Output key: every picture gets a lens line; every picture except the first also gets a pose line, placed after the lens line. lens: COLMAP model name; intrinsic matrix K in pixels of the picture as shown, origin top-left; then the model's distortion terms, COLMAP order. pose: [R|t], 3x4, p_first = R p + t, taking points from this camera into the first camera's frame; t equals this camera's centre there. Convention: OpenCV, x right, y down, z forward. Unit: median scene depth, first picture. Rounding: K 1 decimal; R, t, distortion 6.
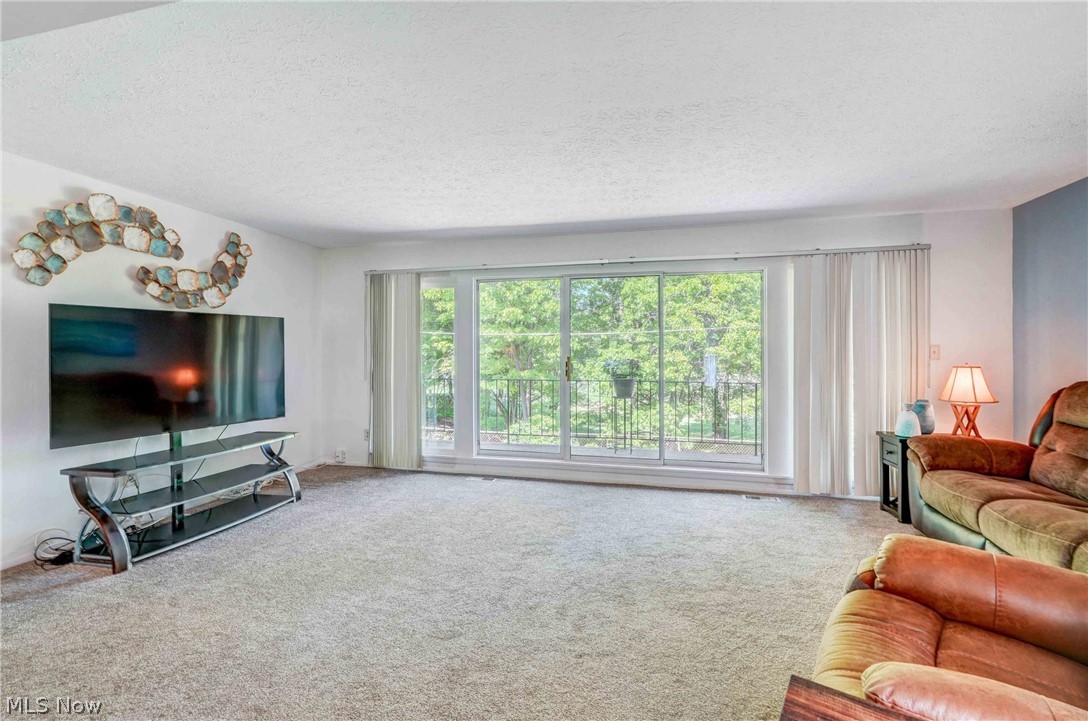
lens RADIAL K [[477.3, 0, 544.2], [0, 477.3, 348.2], [0, 0, 1]] dist [-0.011885, 0.005768]
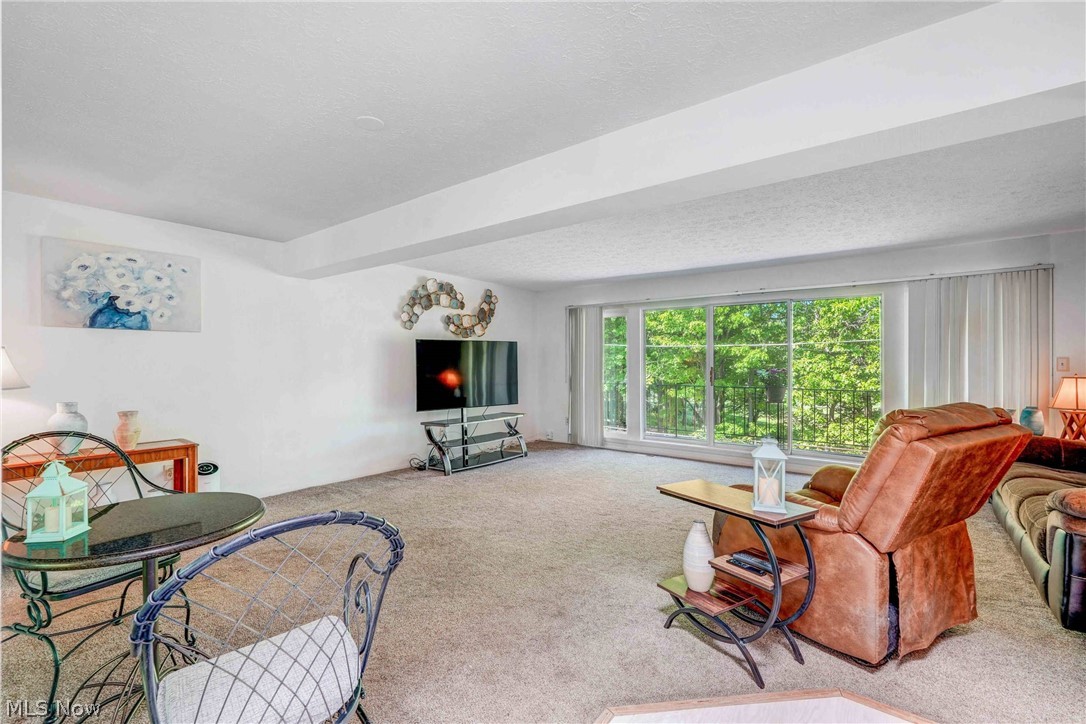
lens RADIAL K [[476.4, 0, 537.4], [0, 476.4, 360.9], [0, 0, 1]] dist [-0.011885, 0.005768]
pose [[0.910202, -0.001073, -0.414162, 0.186202], [0.003343, 0.999983, 0.004758, -0.007625], [0.414150, -0.005715, 0.910191, -0.449994]]
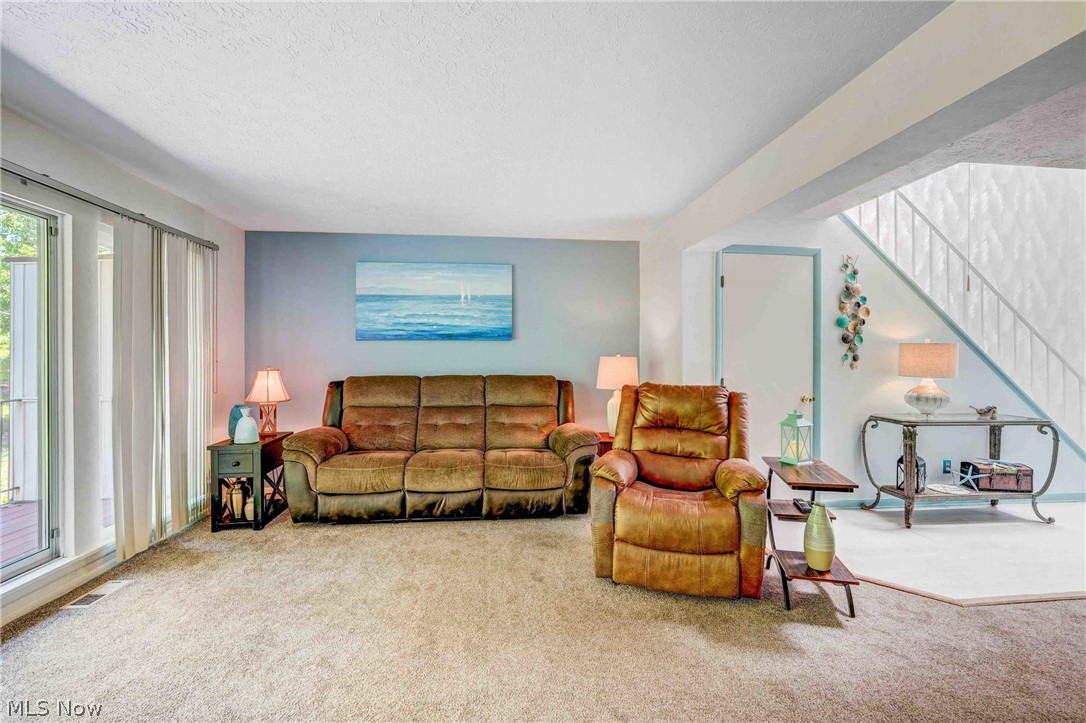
lens RADIAL K [[476.4, 0, 541.0], [0, 476.4, 358.2], [0, 0, 1]] dist [-0.011885, 0.005768]
pose [[-0.329403, -0.001717, 0.944188, -0.334766], [-0.009216, 0.999957, -0.001396, 0.007770], [-0.944144, -0.009162, -0.329405, 0.716682]]
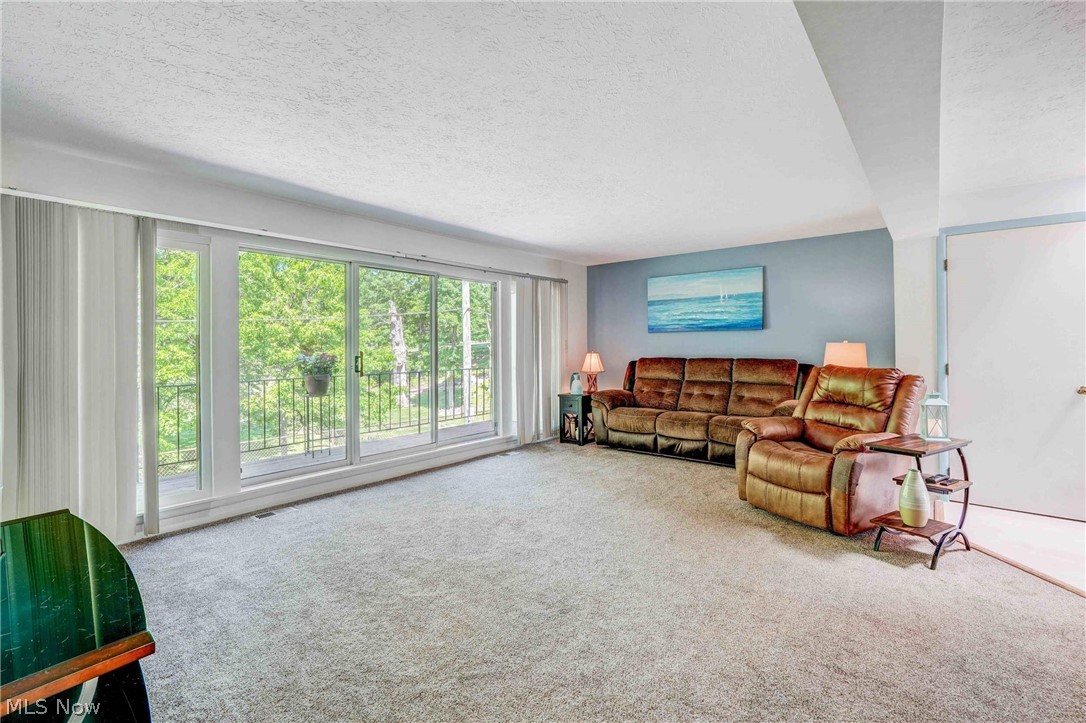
lens RADIAL K [[476.4, 0, 542.0], [0, 476.4, 341.8], [0, 0, 1]] dist [-0.011885, 0.005768]
pose [[0.441769, 0.005155, 0.897114, -0.757210], [-0.001521, 0.999986, -0.004997, 0.006552], [-0.897128, 0.000843, 0.441771, 0.351825]]
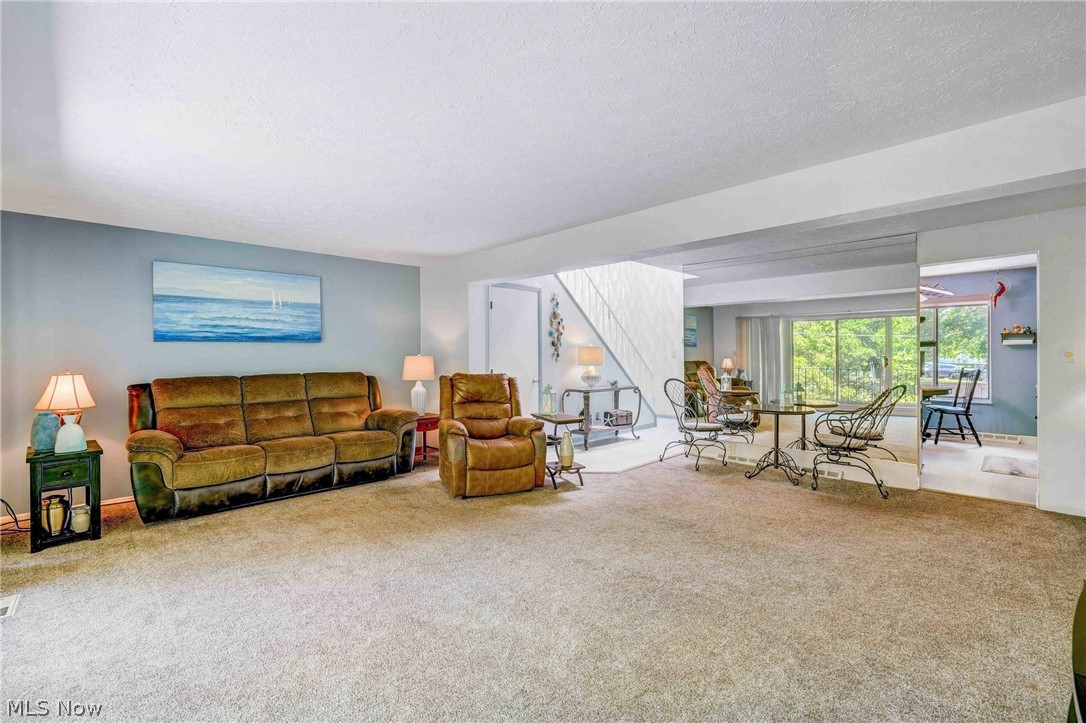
lens RADIAL K [[476.4, 0, 533.2], [0, 476.4, 353.7], [0, 0, 1]] dist [-0.011885, 0.005768]
pose [[-0.833827, 0.006106, 0.551992, -0.459513], [0.003260, 0.999976, -0.006137, 0.004922], [-0.552016, -0.003317, -0.833827, 1.209570]]
